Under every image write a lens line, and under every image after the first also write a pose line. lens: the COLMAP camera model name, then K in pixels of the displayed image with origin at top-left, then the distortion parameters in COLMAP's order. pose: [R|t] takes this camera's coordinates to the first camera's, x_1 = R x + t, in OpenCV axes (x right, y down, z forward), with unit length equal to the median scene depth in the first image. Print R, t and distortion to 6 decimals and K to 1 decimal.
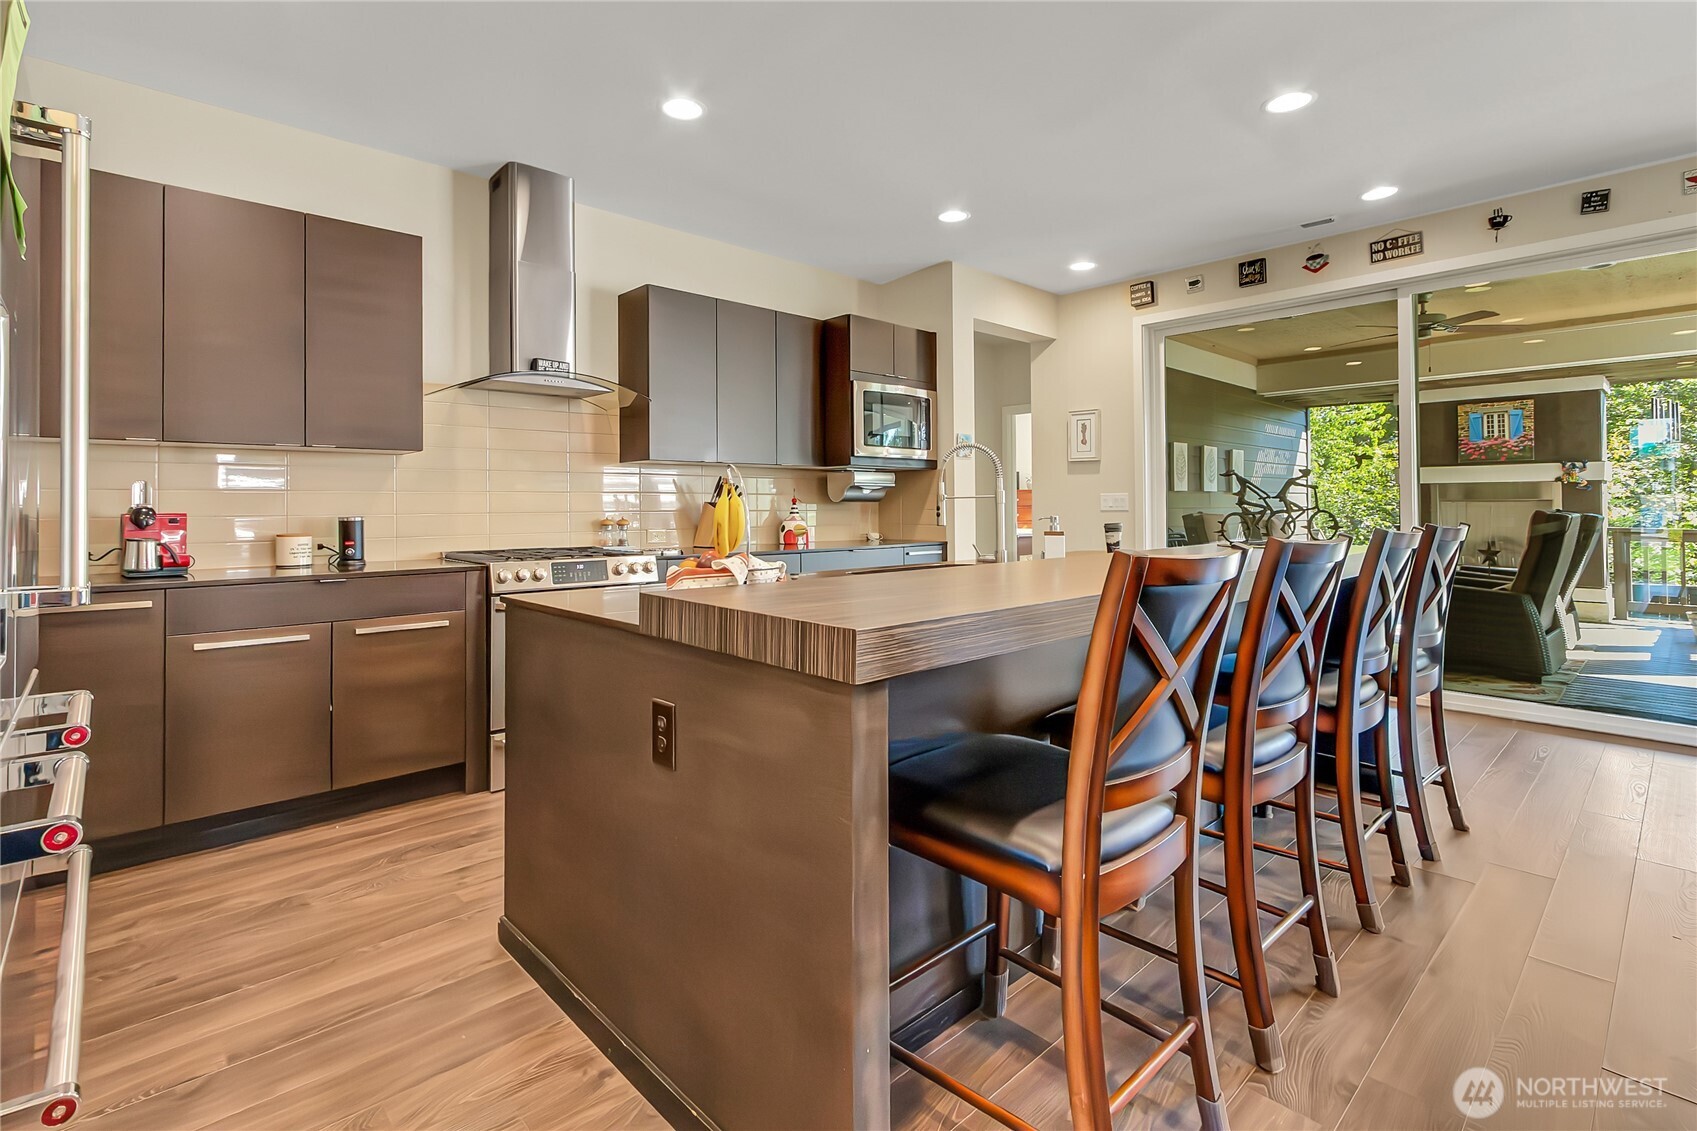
lens RADIAL K [[788.0, 0, 856.4], [0, 788.0, 500.8], [0, 0, 1]] dist [0.002586, -0.000298]
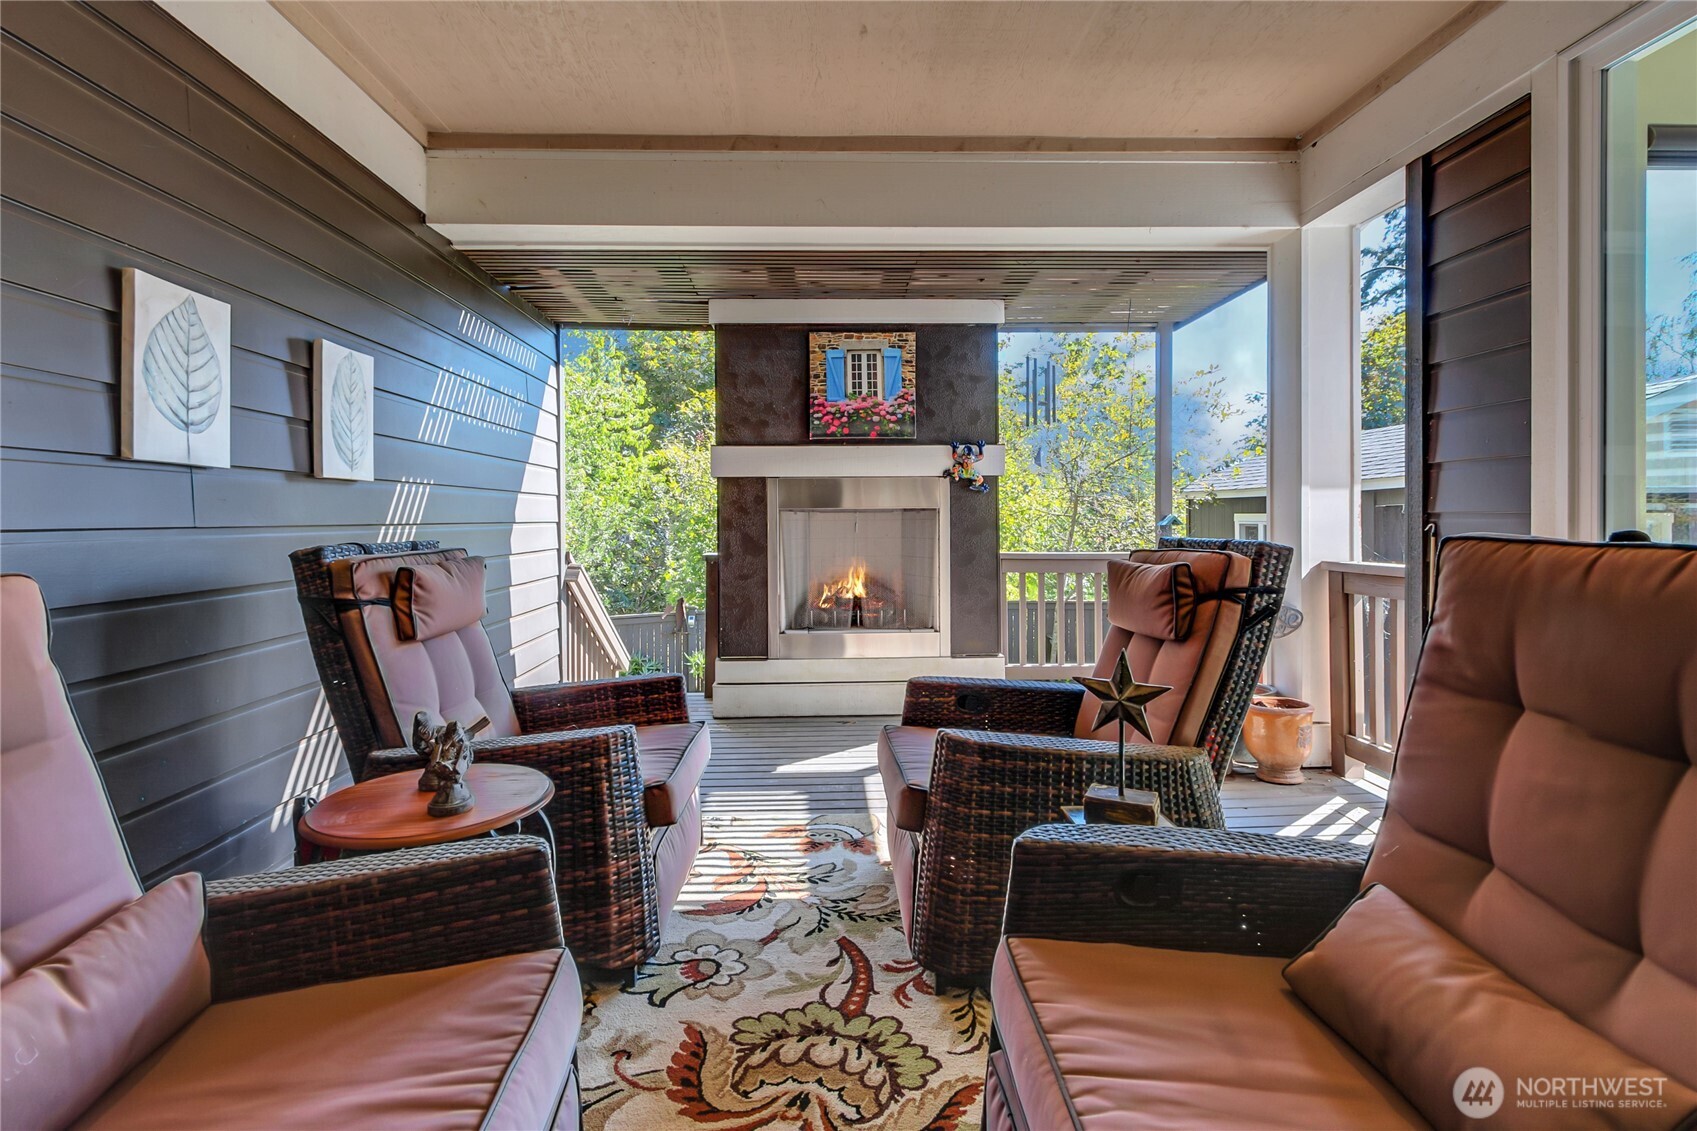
lens RADIAL K [[778.2, 0, 841.7], [0, 778.2, 518.4], [0, 0, 1]] dist [0.005050, -0.001413]
pose [[0.663725, 0.004216, 0.747965, 0.400703], [-0.007625, 0.999970, 0.001130, 0.006220], [-0.747938, -0.006453, 0.663737, 0.666756]]
